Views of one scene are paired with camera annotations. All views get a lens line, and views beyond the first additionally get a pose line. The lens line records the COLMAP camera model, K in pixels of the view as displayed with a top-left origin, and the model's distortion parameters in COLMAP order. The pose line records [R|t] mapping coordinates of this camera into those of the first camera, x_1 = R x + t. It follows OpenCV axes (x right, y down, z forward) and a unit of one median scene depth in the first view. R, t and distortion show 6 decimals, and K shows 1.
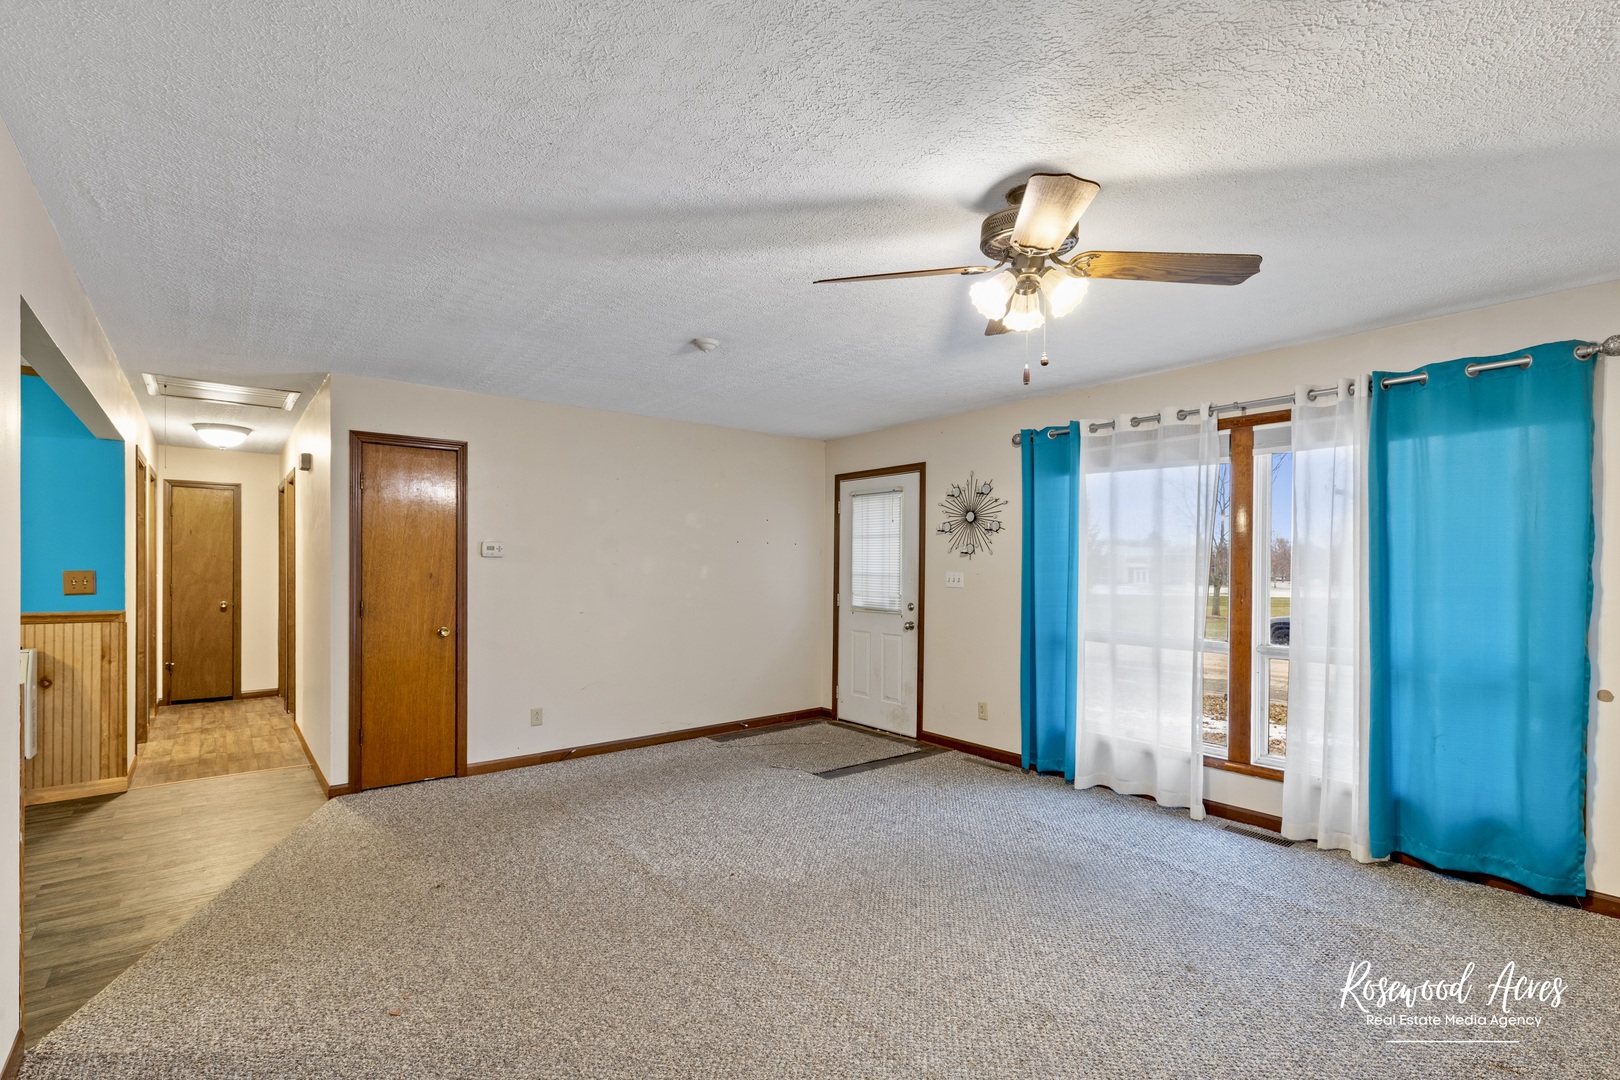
lens RADIAL K [[741.9, 0, 809.2], [0, 741.9, 572.3], [0, 0, 1]] dist [0.002888, -0.000197]
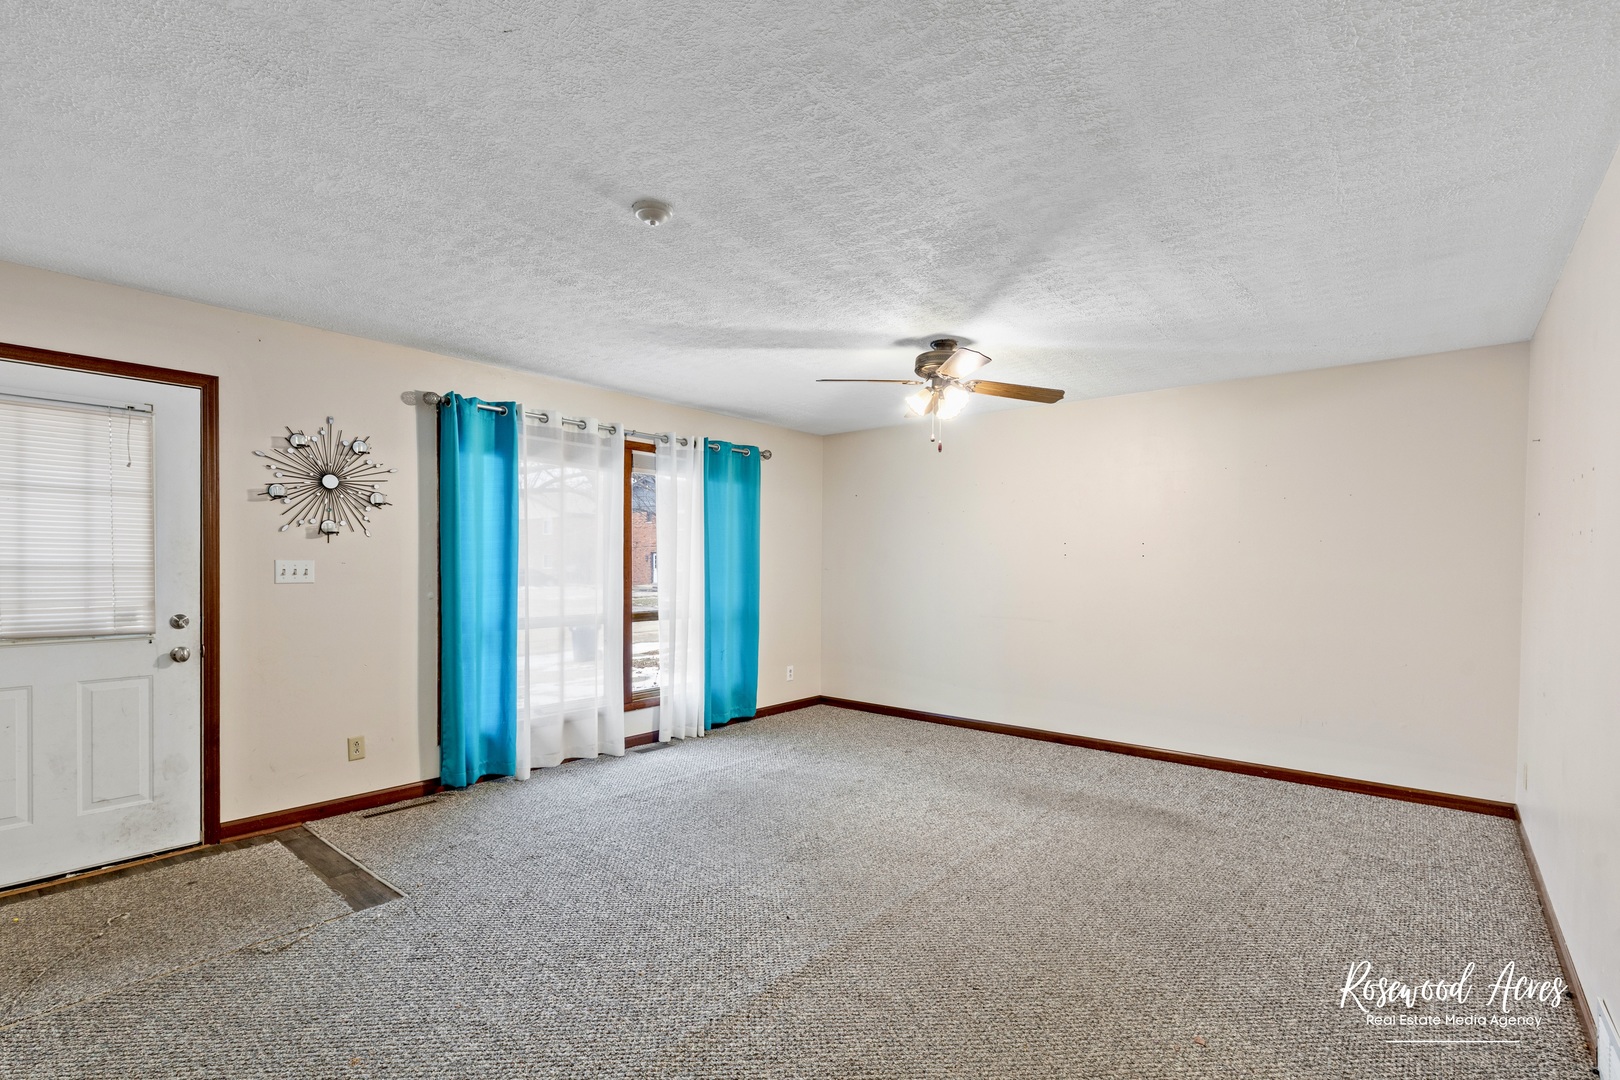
lens RADIAL K [[741.9, 0, 809.2], [0, 741.9, 572.3], [0, 0, 1]] dist [0.002888, -0.000197]
pose [[-0.200462, -0.023395, 0.979422, -0.650010], [-0.001645, 0.999721, 0.023543, -0.006887], [-0.979700, 0.003108, -0.200445, 0.796987]]
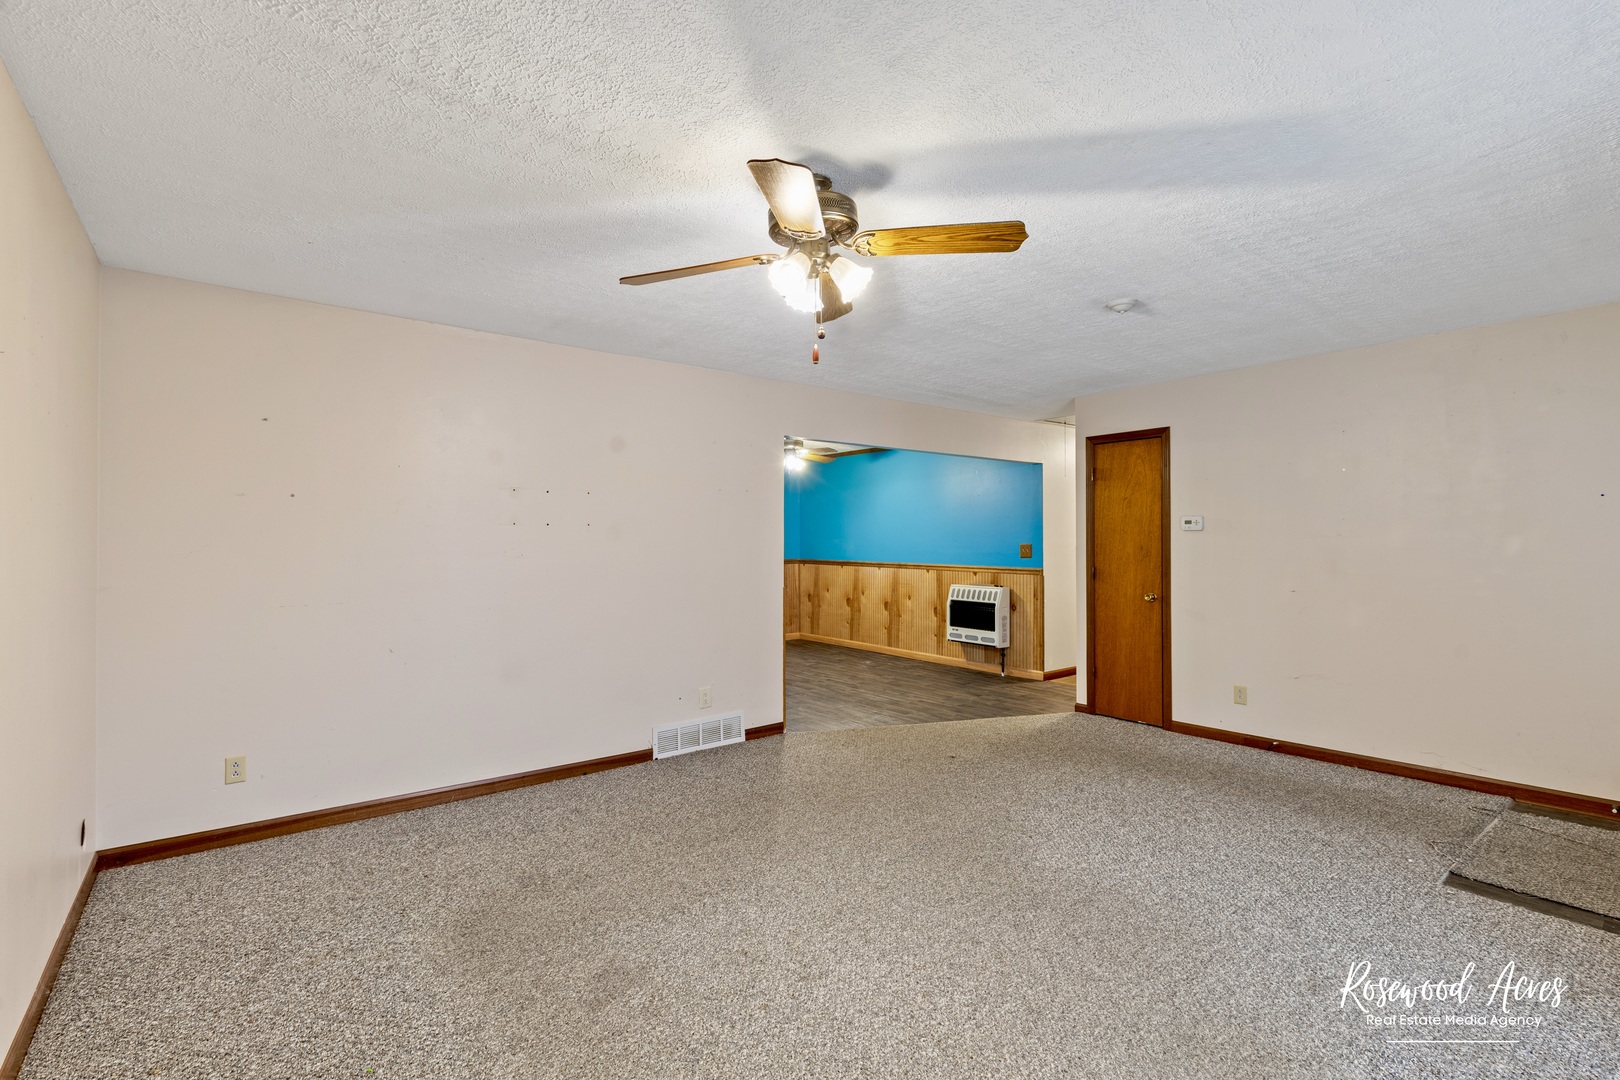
lens RADIAL K [[730.3, 0, 810.3], [0, 730.3, 533.1], [0, 0, 1]] dist [0.001788, 0.000103]
pose [[-0.004608, -0.015312, -0.999872, 0.641071], [-0.003467, 0.999877, -0.015296, 0.000813], [0.999983, 0.003396, -0.004661, 0.484126]]
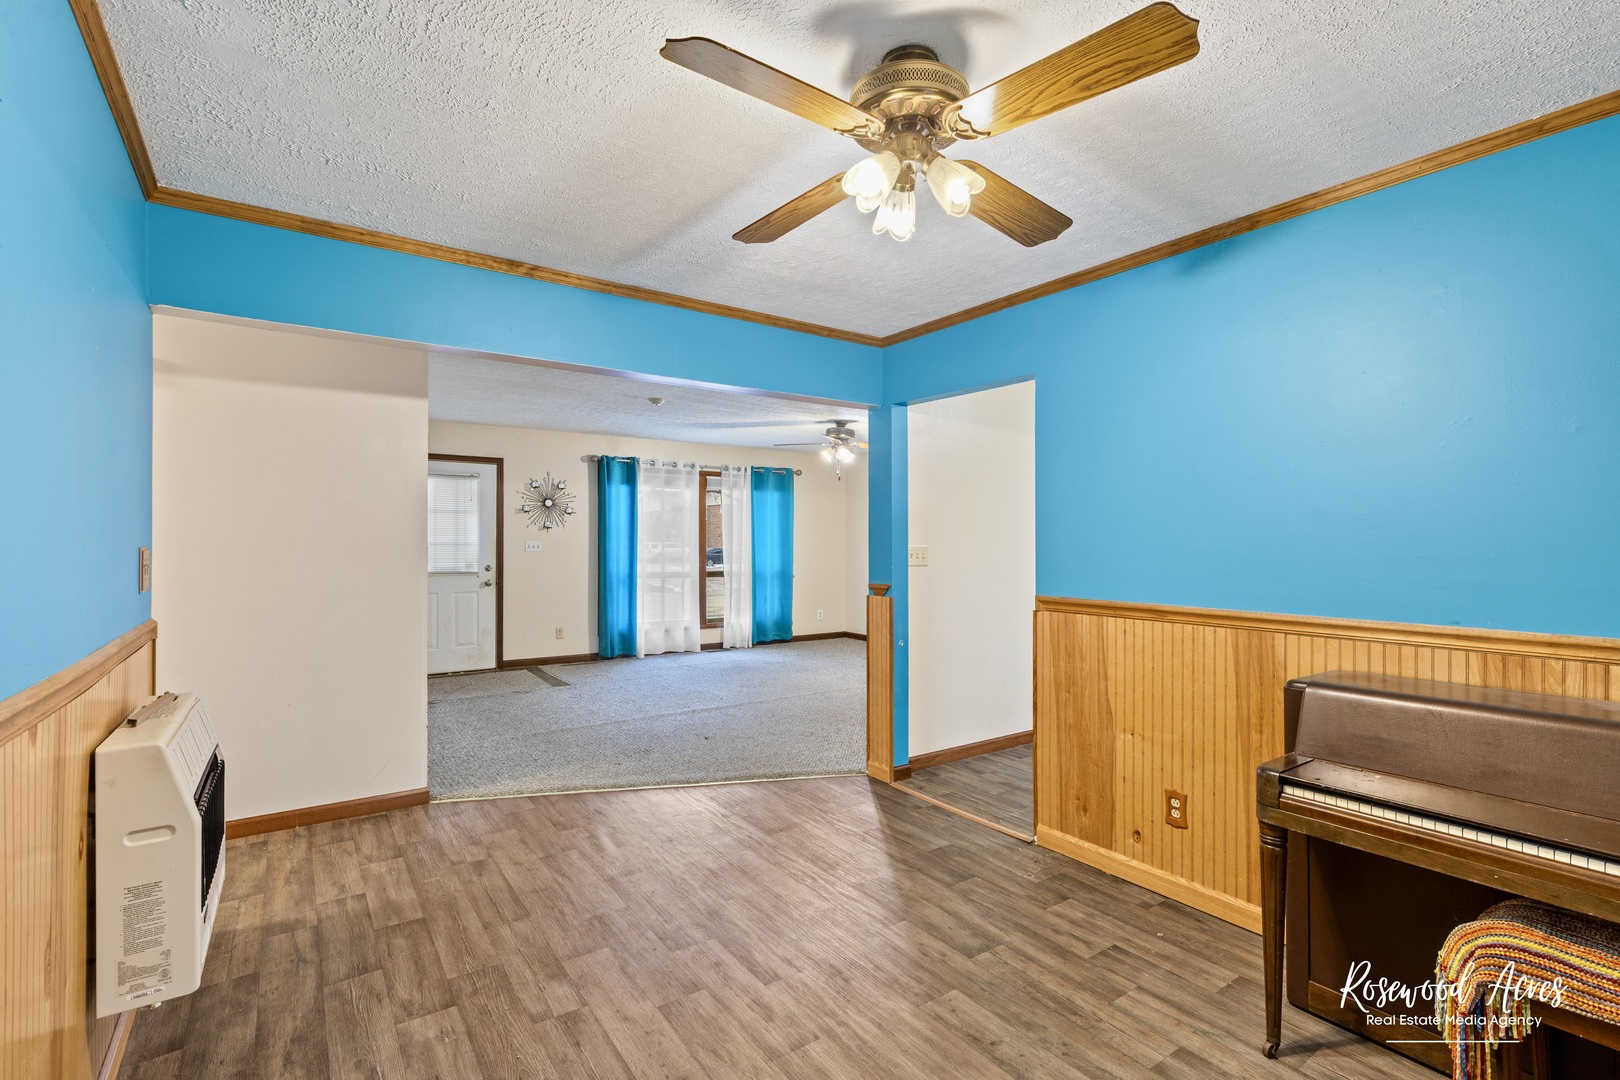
lens RADIAL K [[732.0, 0, 805.3], [0, 732.0, 544.3], [0, 0, 1]] dist [0.000993, 0.000028]
pose [[0.058277, -0.012862, 0.998218, -1.372868], [0.003991, 0.999912, 0.012651, -0.010847], [-0.998292, 0.003247, 0.058323, 0.468686]]
